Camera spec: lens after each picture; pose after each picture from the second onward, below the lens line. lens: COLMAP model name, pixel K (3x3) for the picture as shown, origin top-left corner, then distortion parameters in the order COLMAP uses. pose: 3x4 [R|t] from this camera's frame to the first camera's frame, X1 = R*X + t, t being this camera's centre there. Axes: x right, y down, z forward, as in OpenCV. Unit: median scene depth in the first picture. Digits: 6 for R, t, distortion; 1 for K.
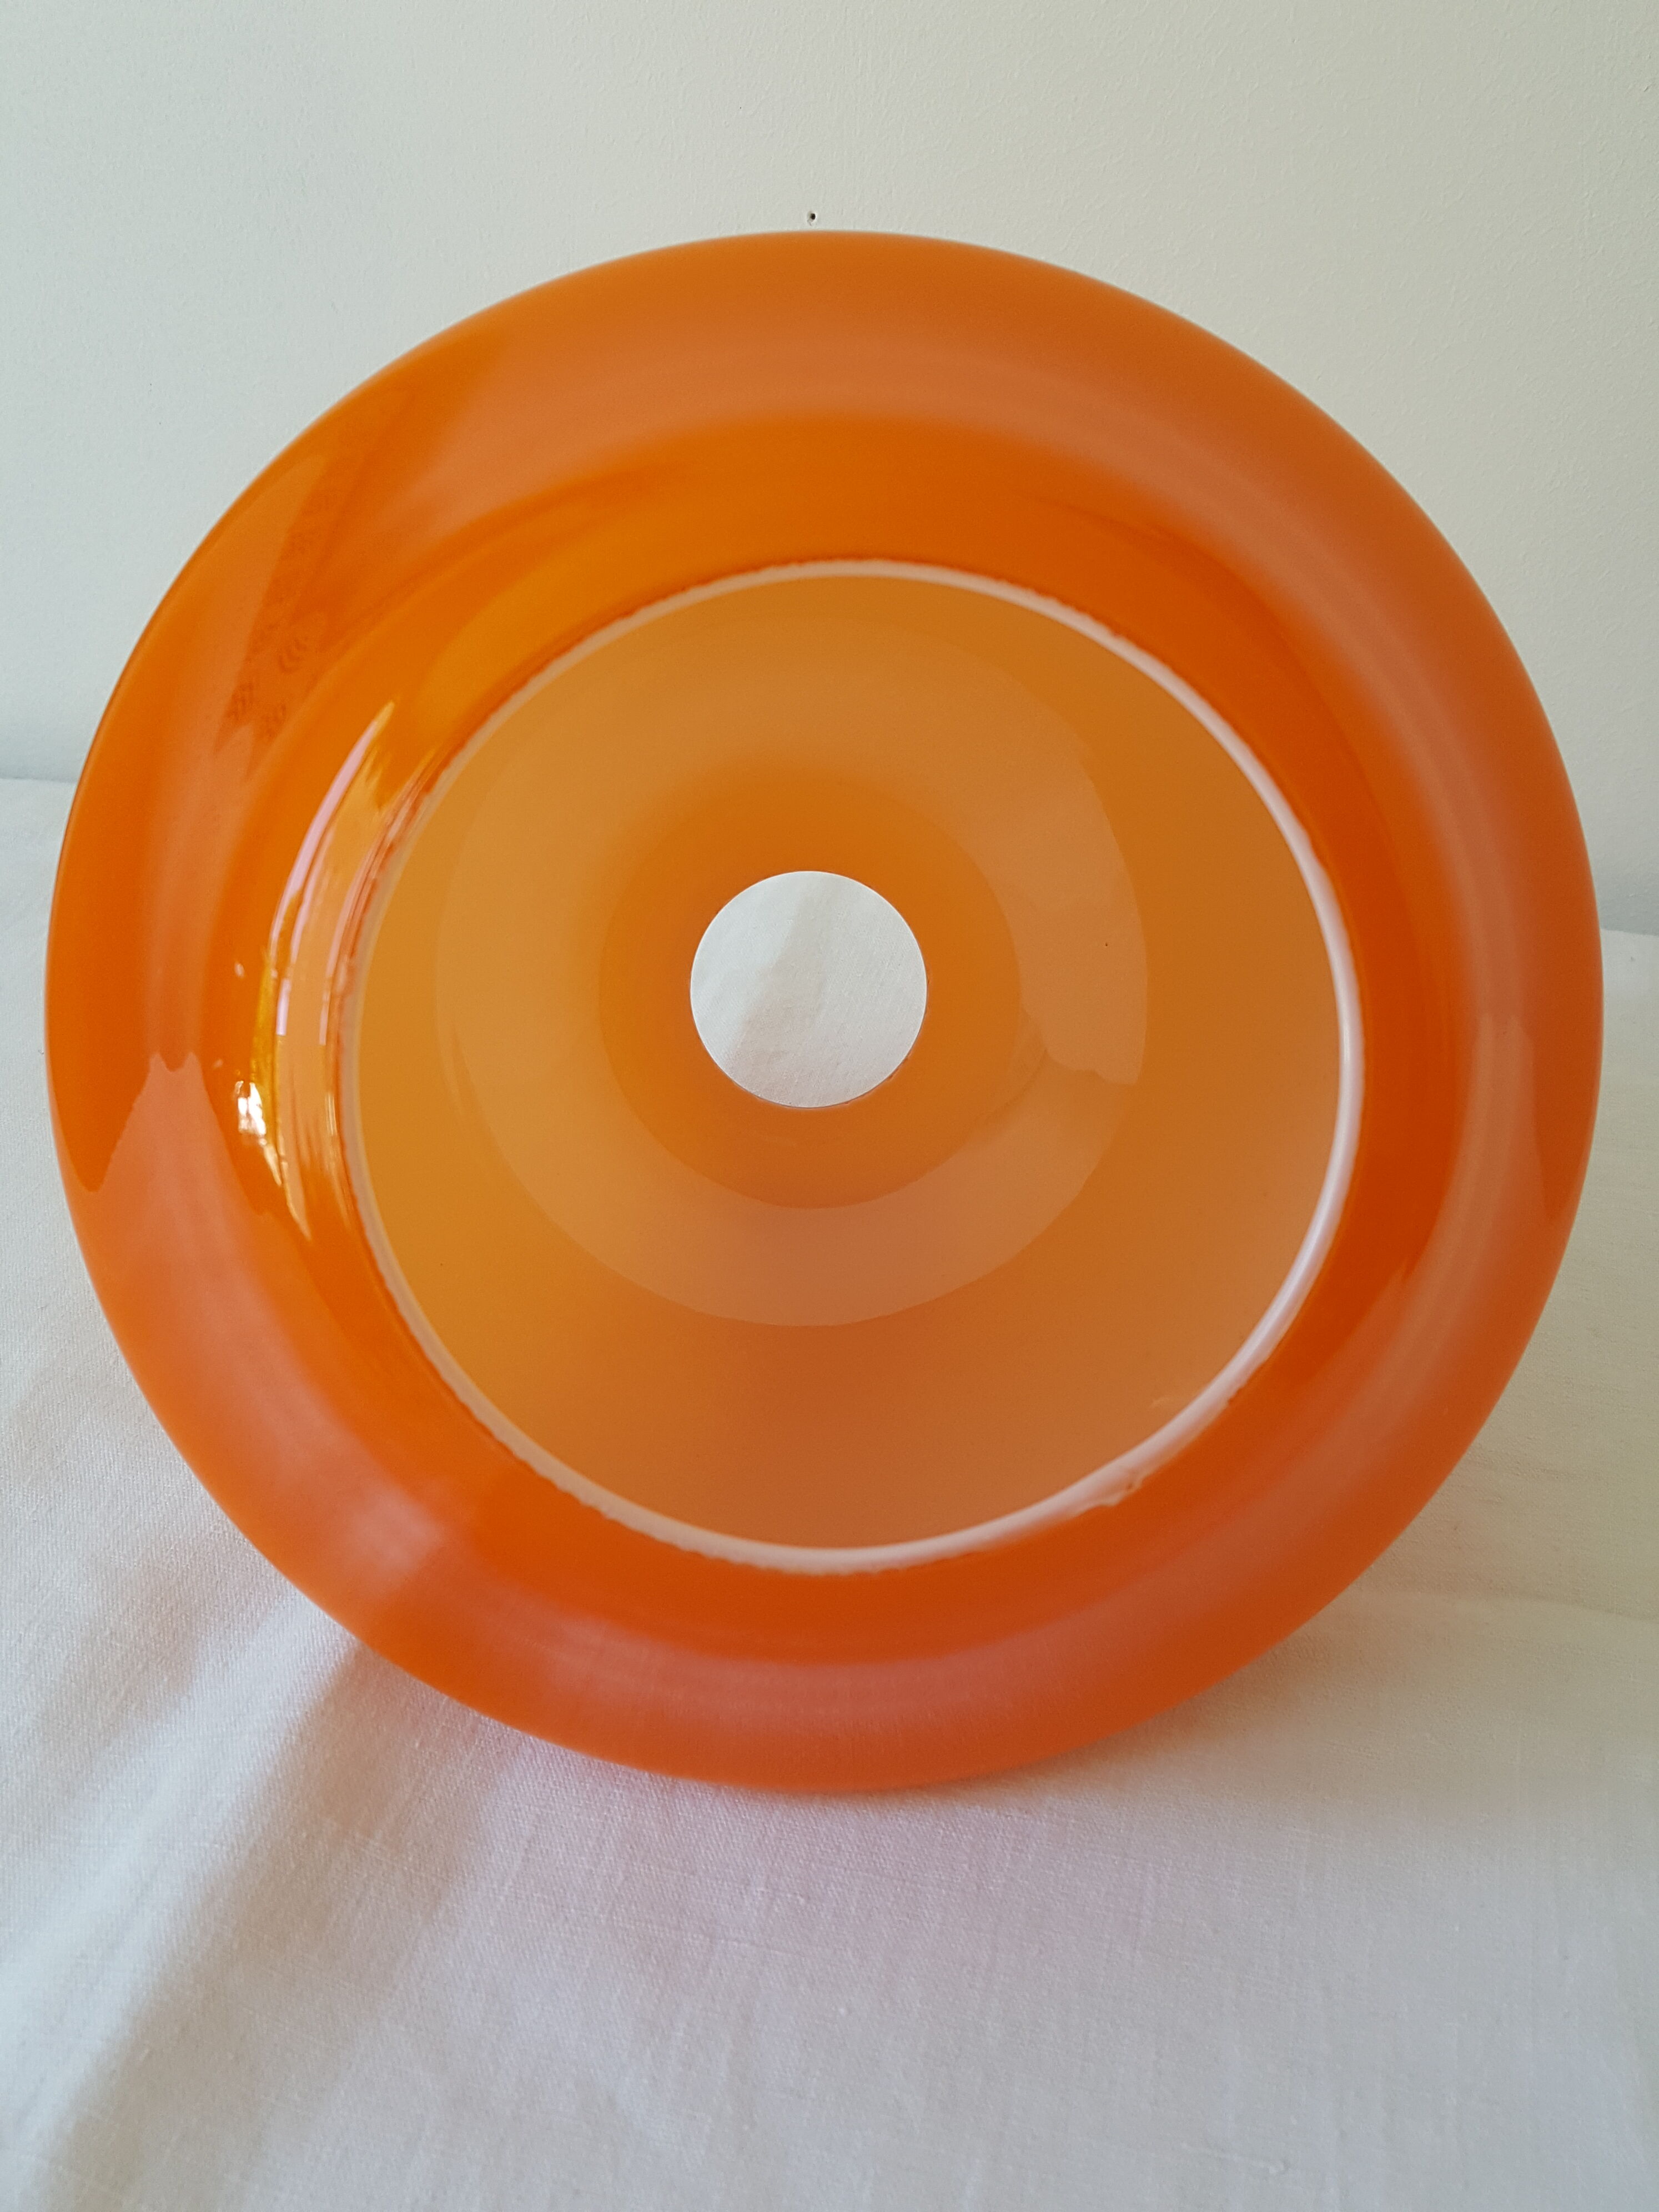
lens RADIAL K [[1826.8, 0, 829.5], [0, 1826.8, 1106.0], [0, 0, 1]] dist [-0.000769, -0.007372]
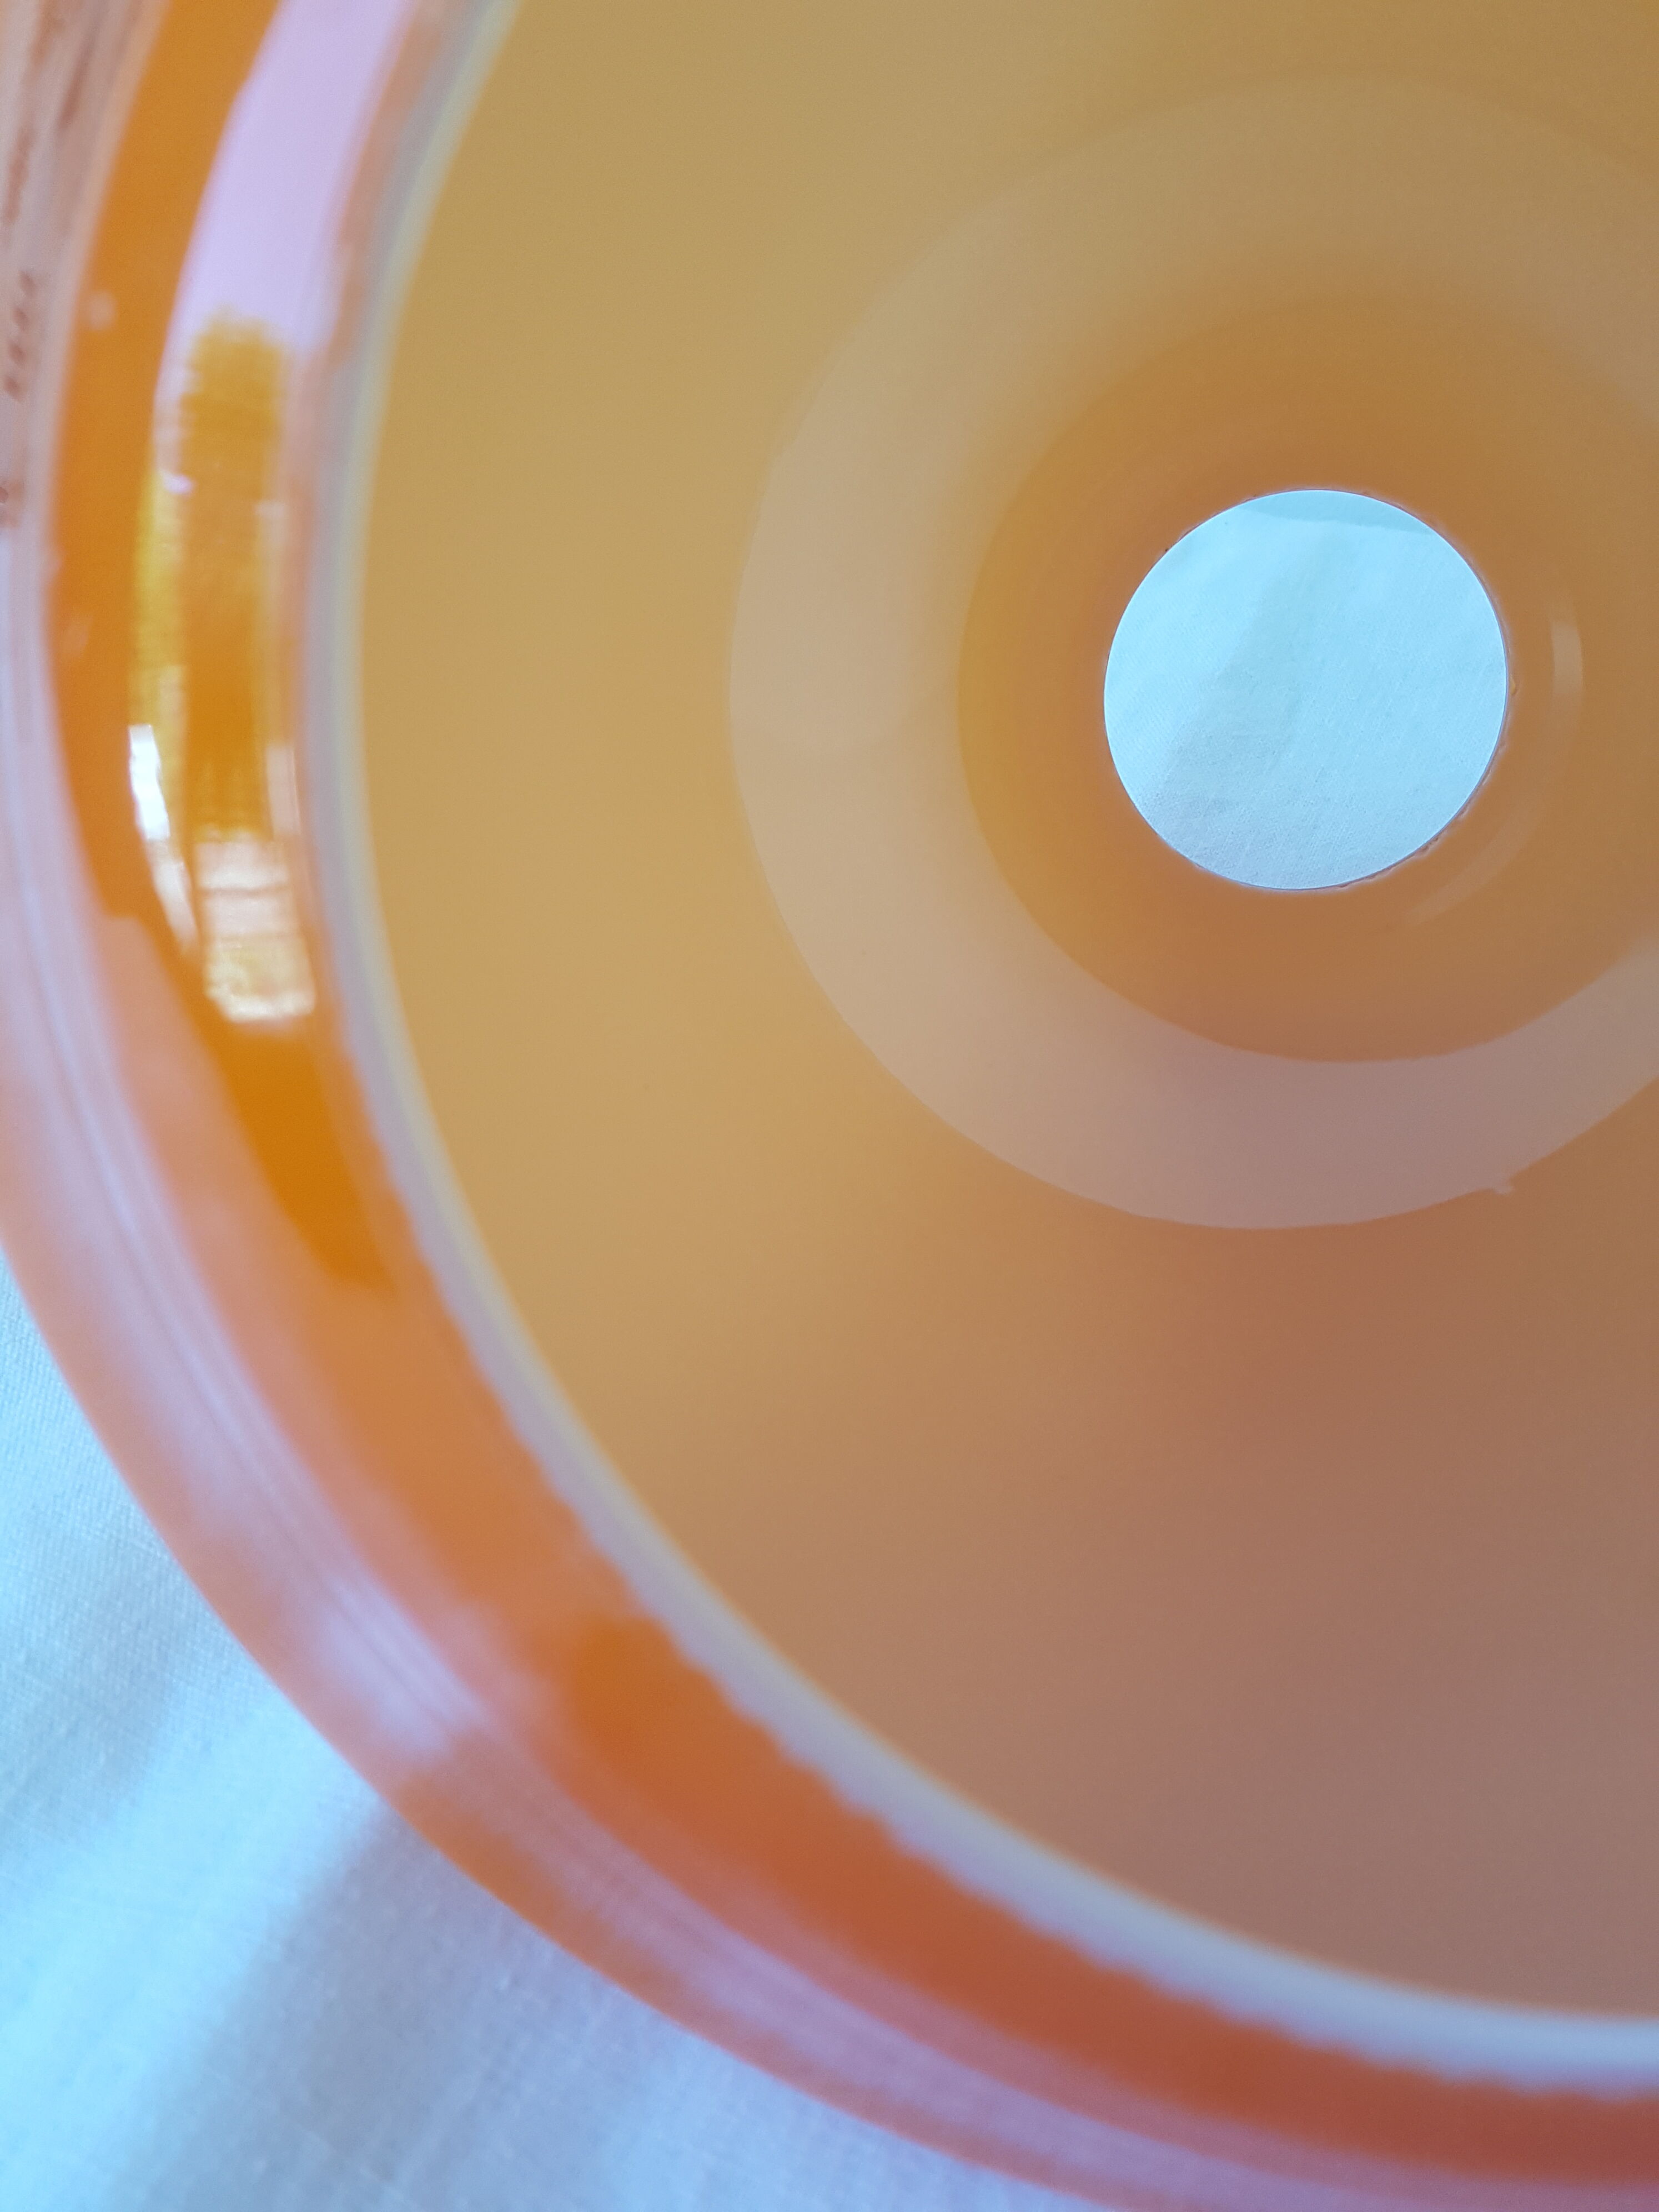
lens RADIAL K [[1826.8, 0, 829.5], [0, 1826.8, 1106.0], [0, 0, 1]] dist [-0.000769, -0.007372]
pose [[0.981651, 0.112507, -0.153959, -0.077006], [-0.096487, 0.989473, 0.107861, 0.029882], [0.164473, -0.091027, 0.982172, 0.497357]]
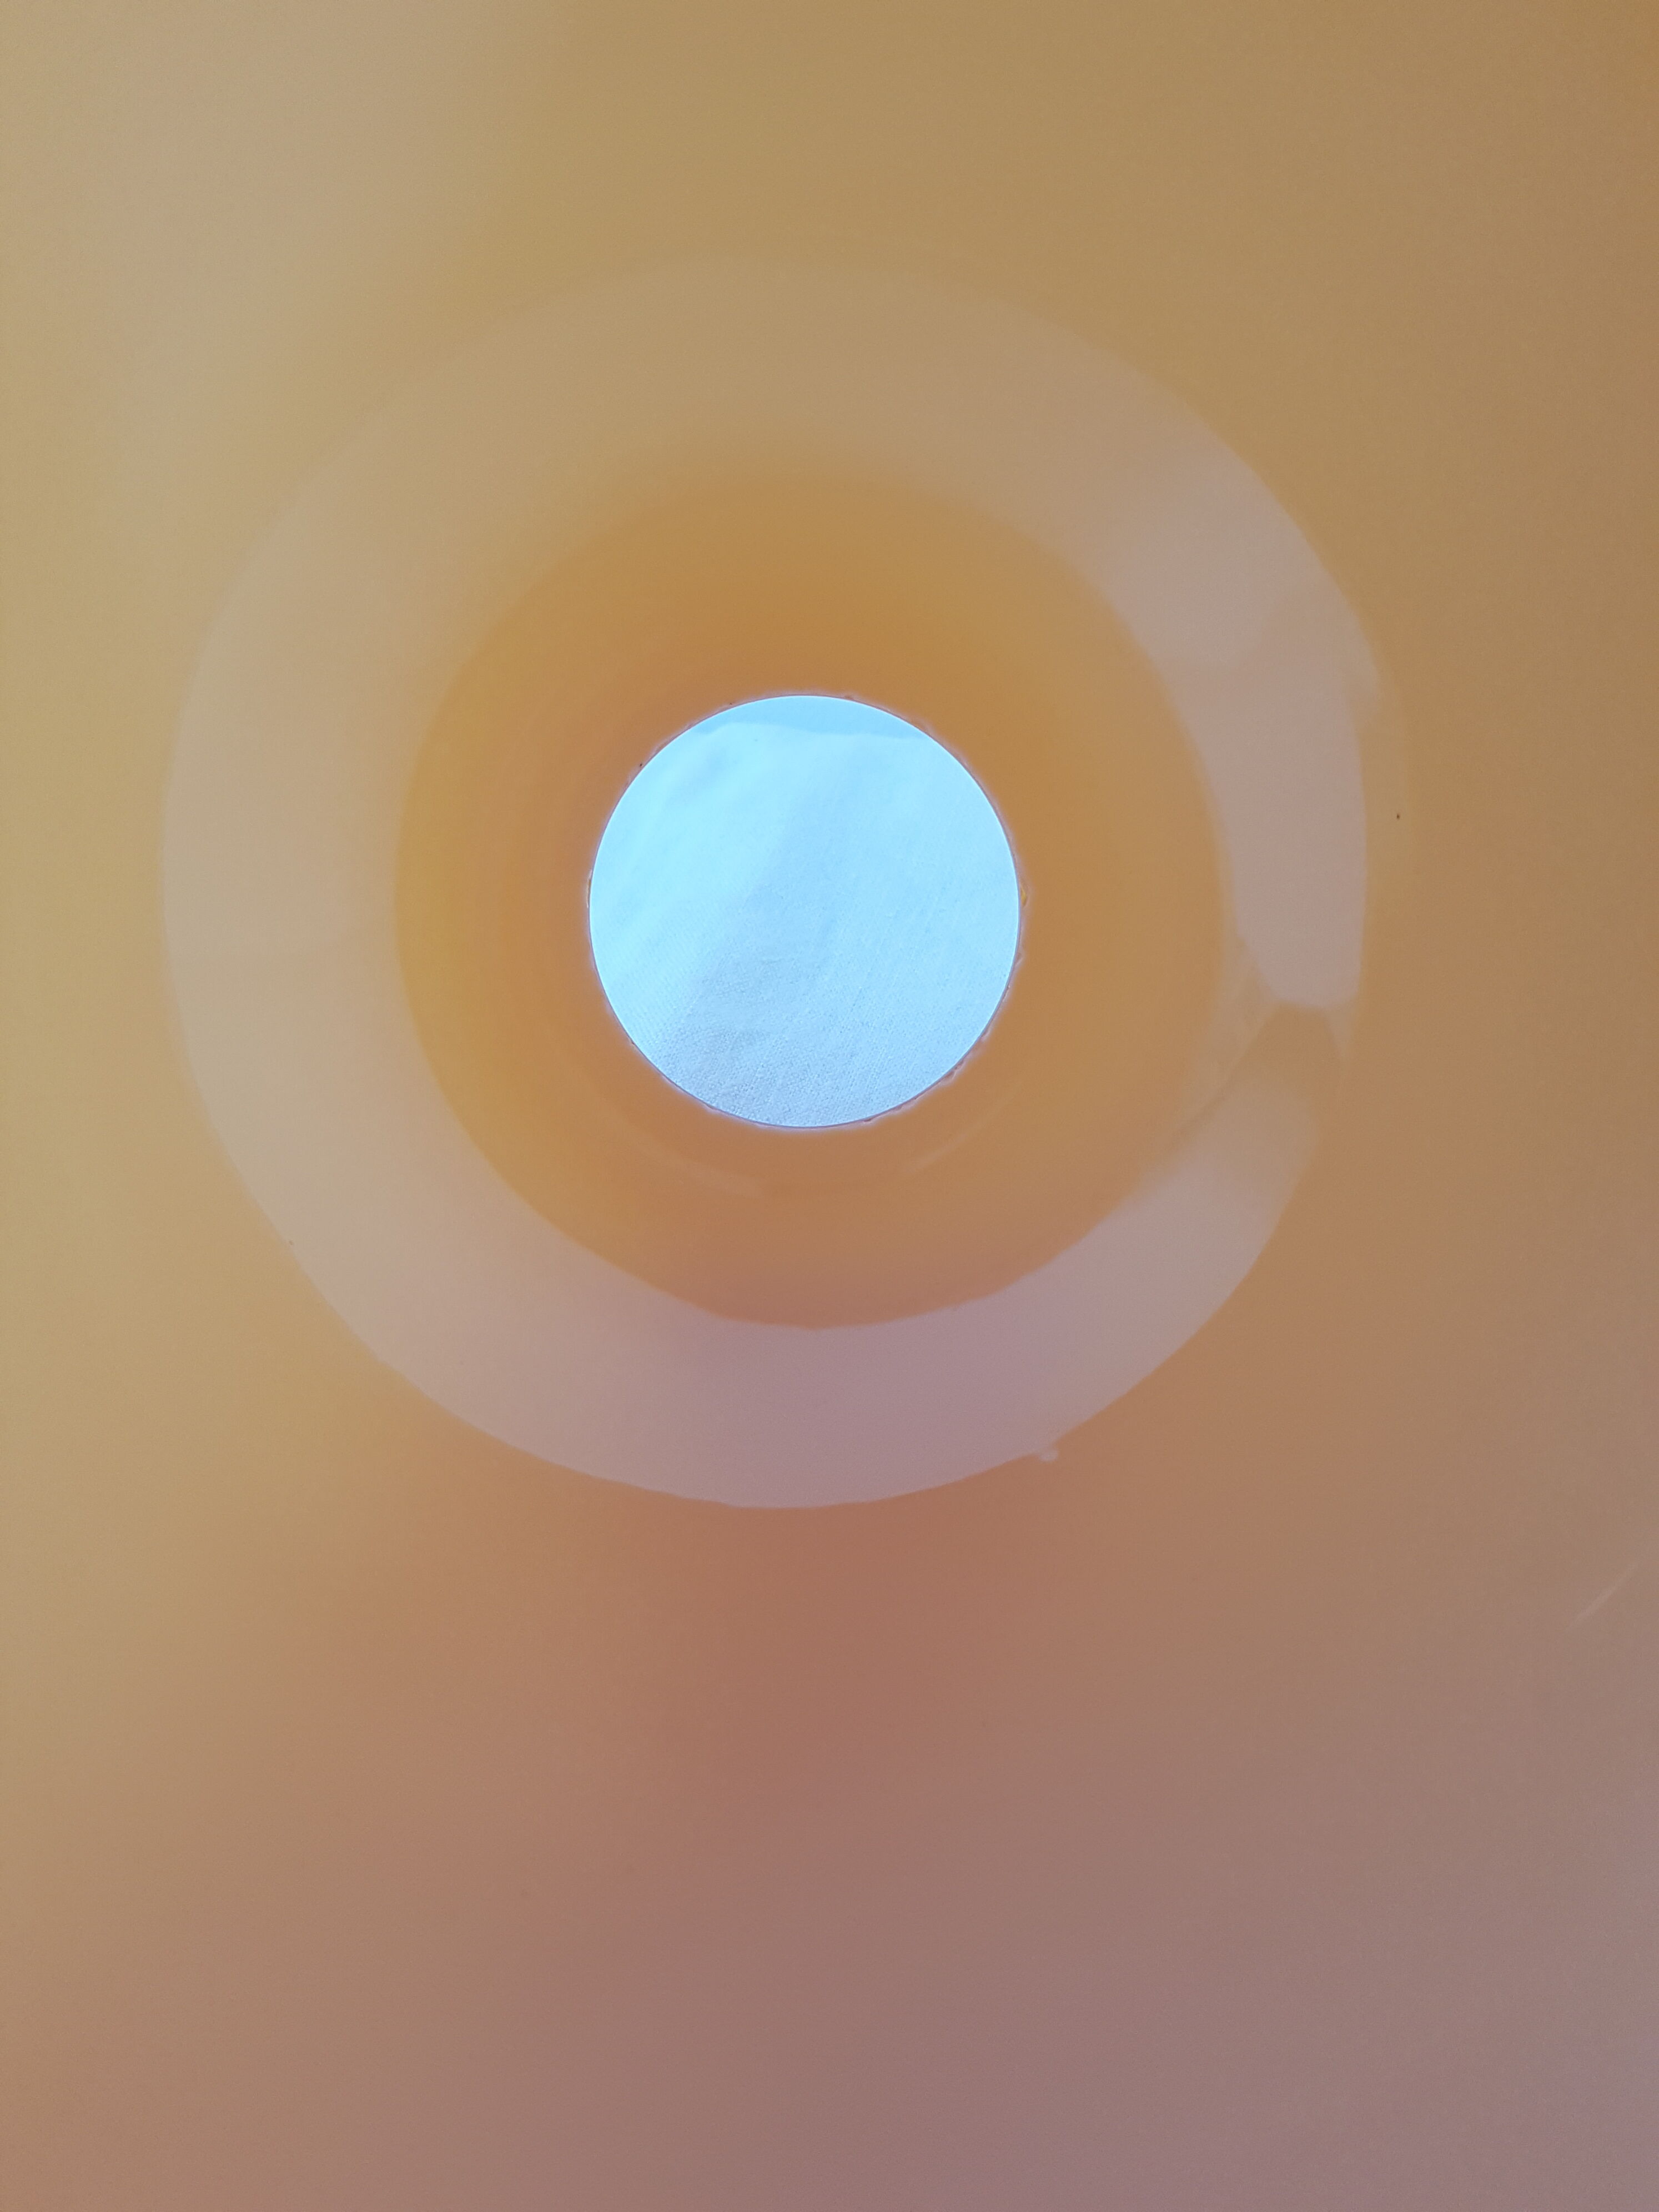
lens RADIAL K [[1789.8, 0, 834.2], [0, 1789.8, 1156.1], [0, 0, 1]] dist [-0.000406, -0.001324]
pose [[0.999629, 0.027196, 0.001157, -0.001710], [-0.027204, 0.999605, 0.006993, 0.007965], [-0.000966, -0.007022, 0.999975, 0.622673]]
